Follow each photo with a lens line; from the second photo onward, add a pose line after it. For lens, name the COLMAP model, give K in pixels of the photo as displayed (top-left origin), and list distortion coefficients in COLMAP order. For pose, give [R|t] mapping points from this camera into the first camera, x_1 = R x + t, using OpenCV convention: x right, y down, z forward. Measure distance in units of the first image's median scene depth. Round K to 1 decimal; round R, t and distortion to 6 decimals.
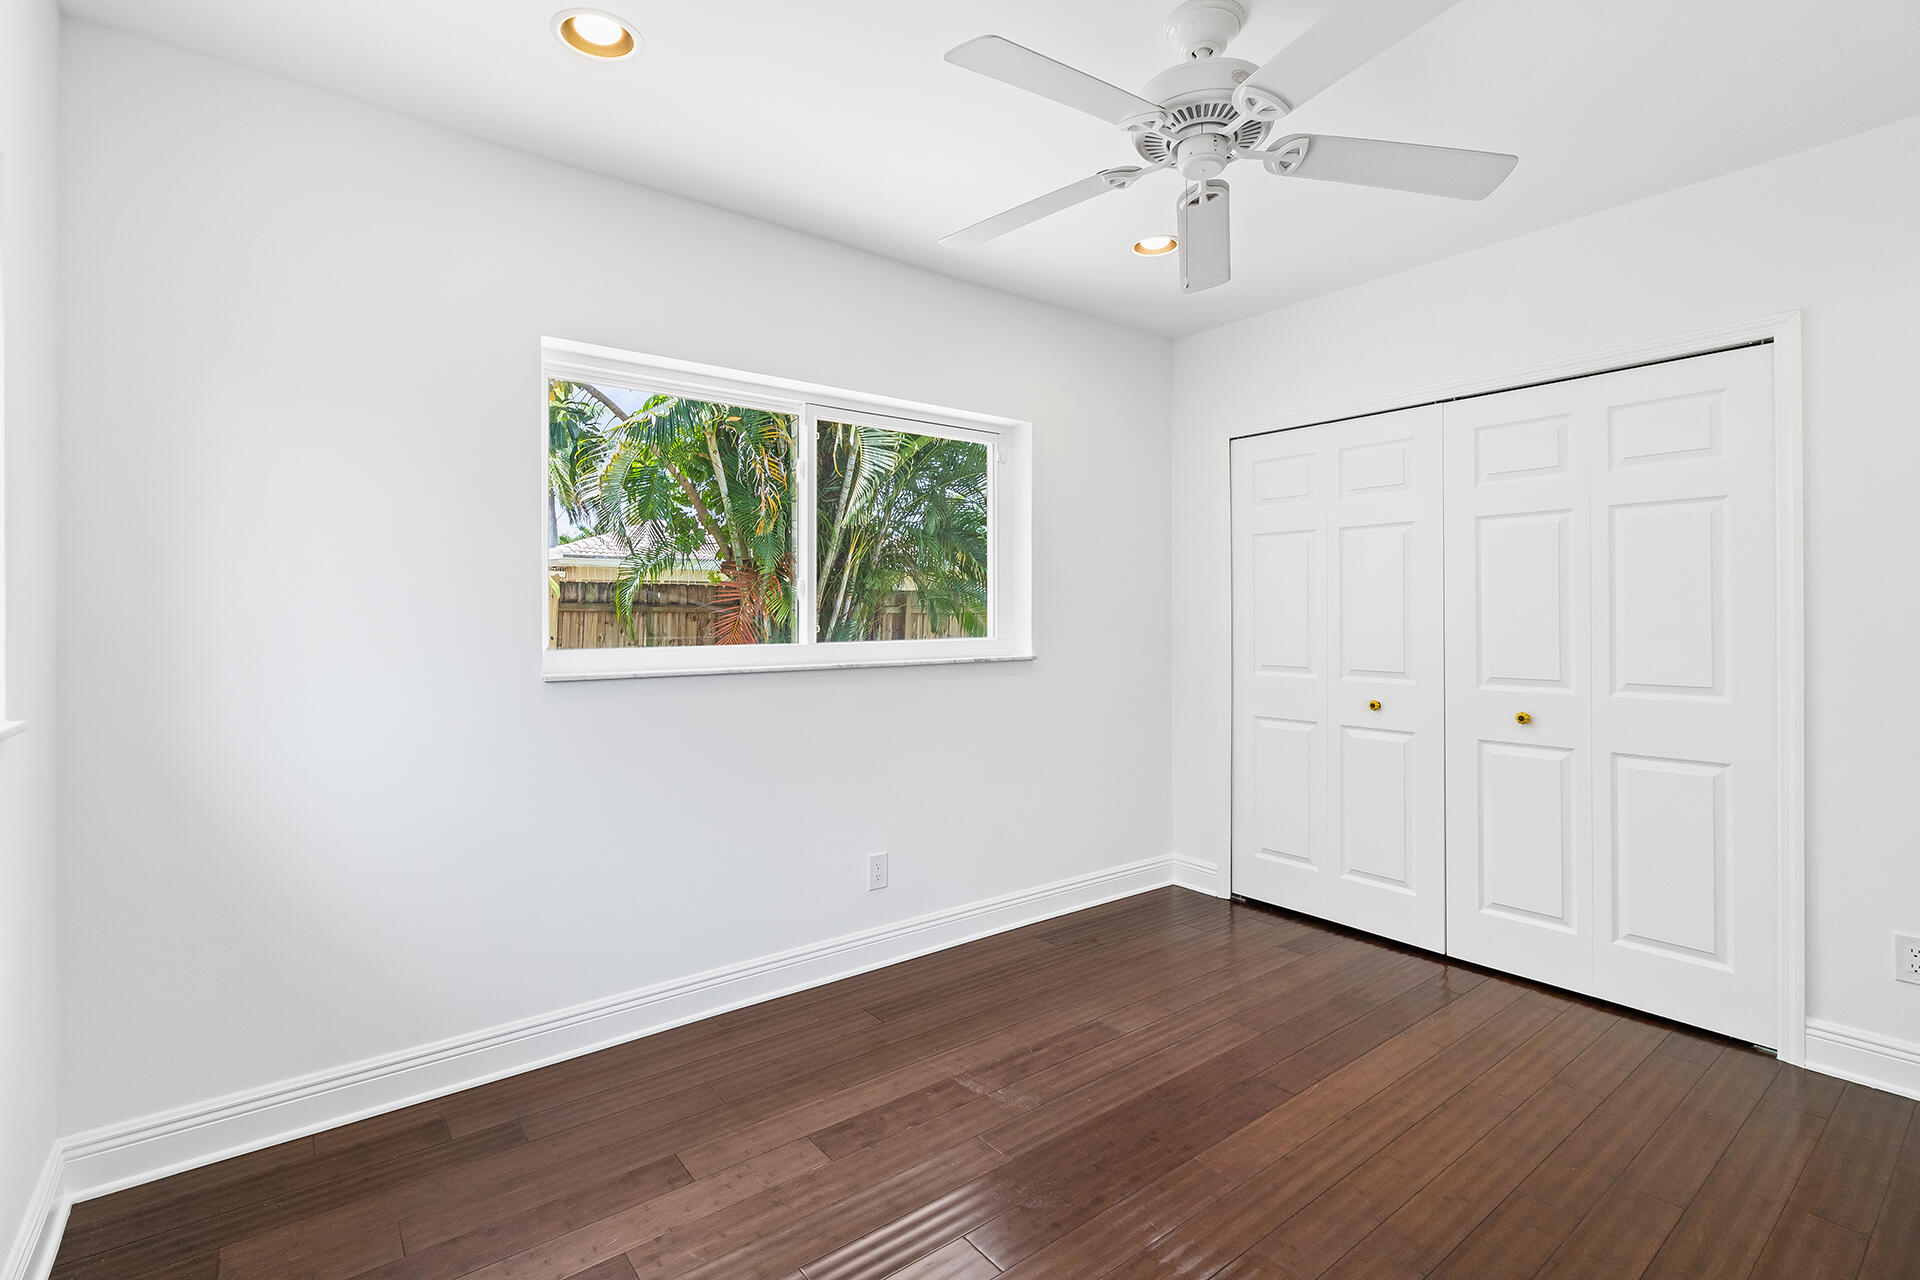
lens RADIAL K [[878.8, 0, 957.2], [0, 878.8, 628.2], [0, 0, 1]] dist [0.000944, -0.000908]
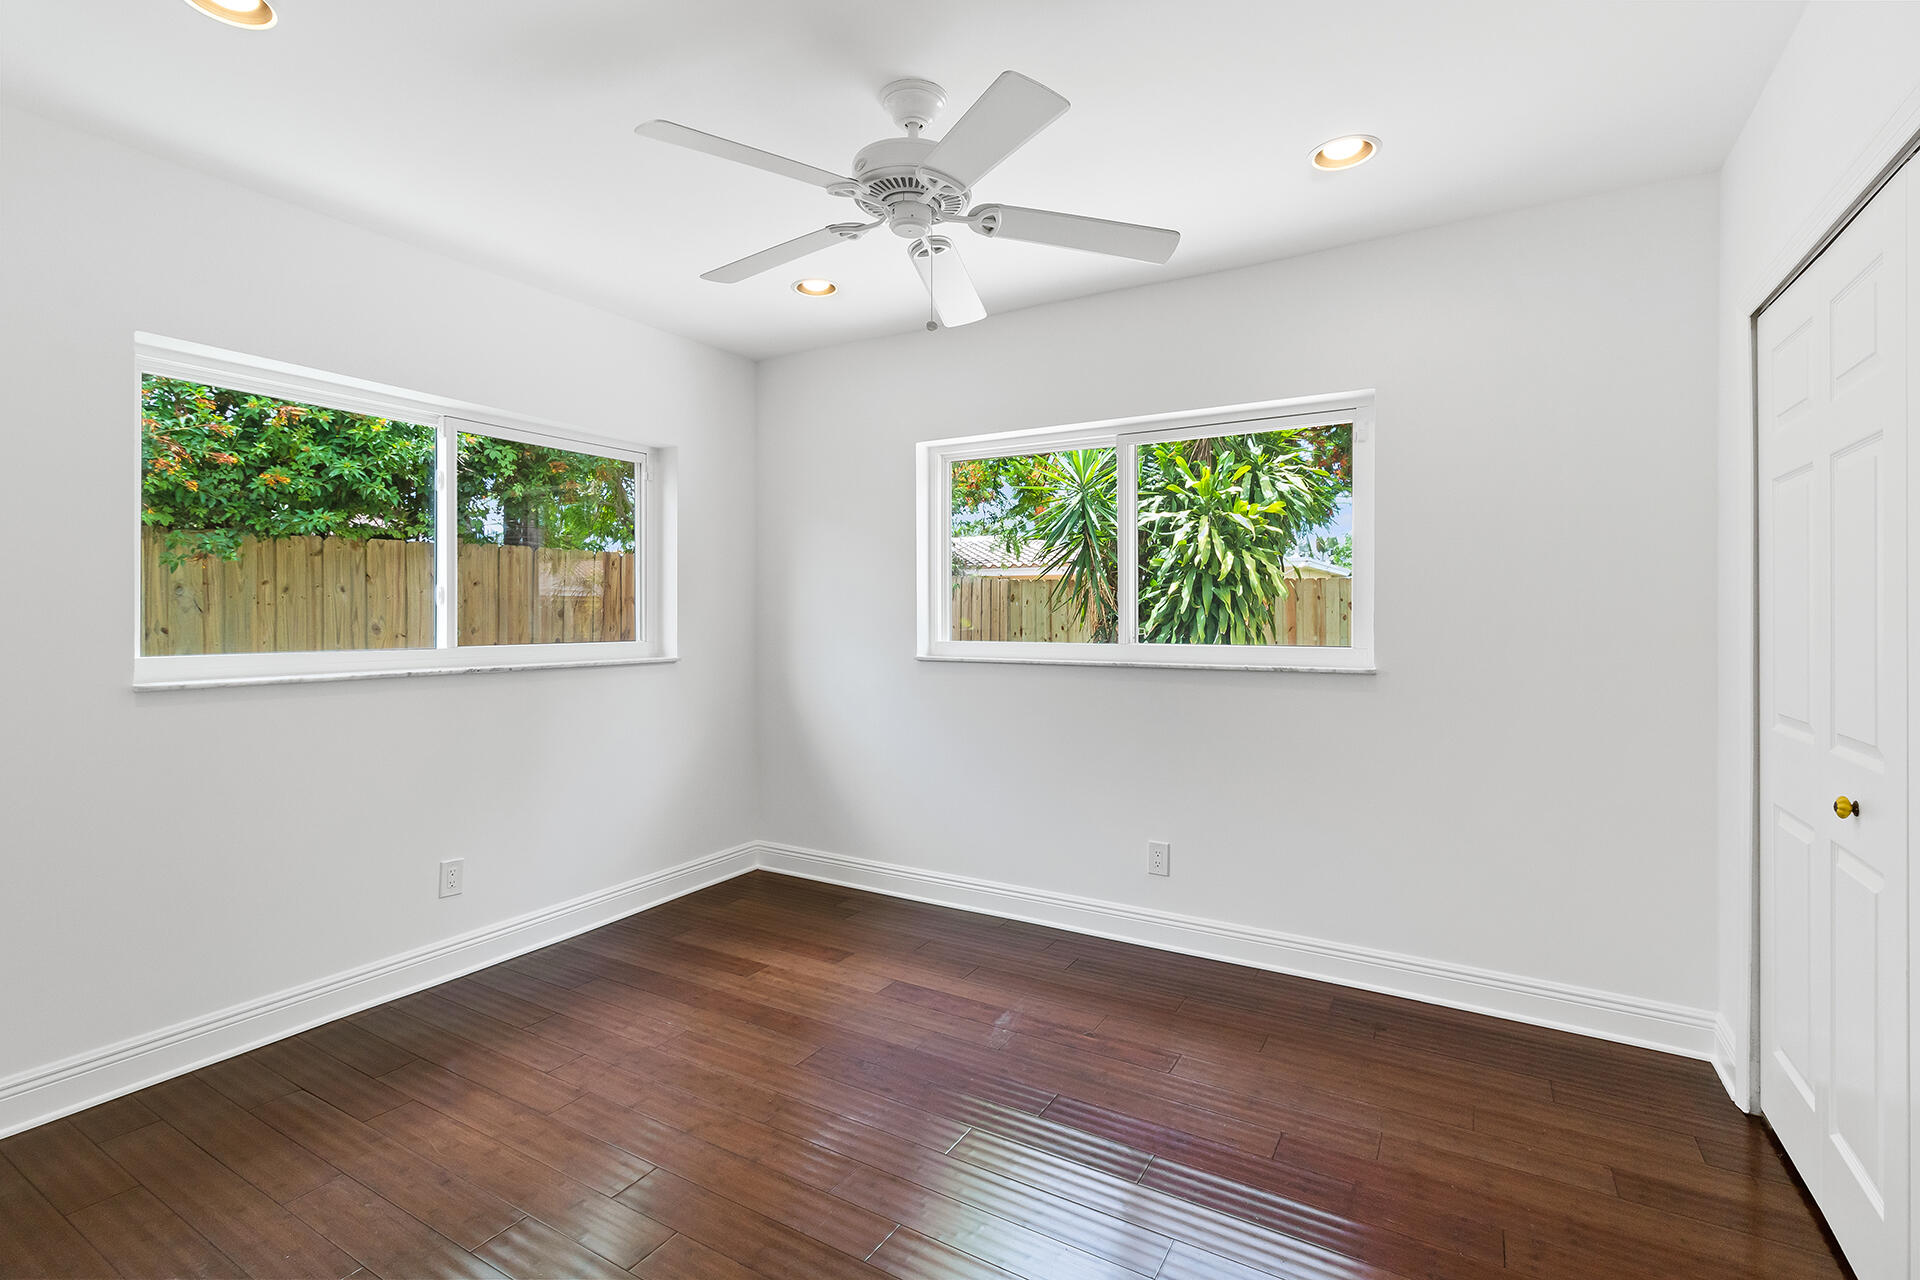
lens RADIAL K [[878.8, 0, 959.7], [0, 878.8, 628.3], [0, 0, 1]] dist [0.000944, -0.000908]
pose [[0.370145, 0.020680, -0.928744, 0.954309], [-0.012221, 0.999774, 0.017391, -0.023265], [0.928894, 0.004912, 0.370314, 0.442194]]
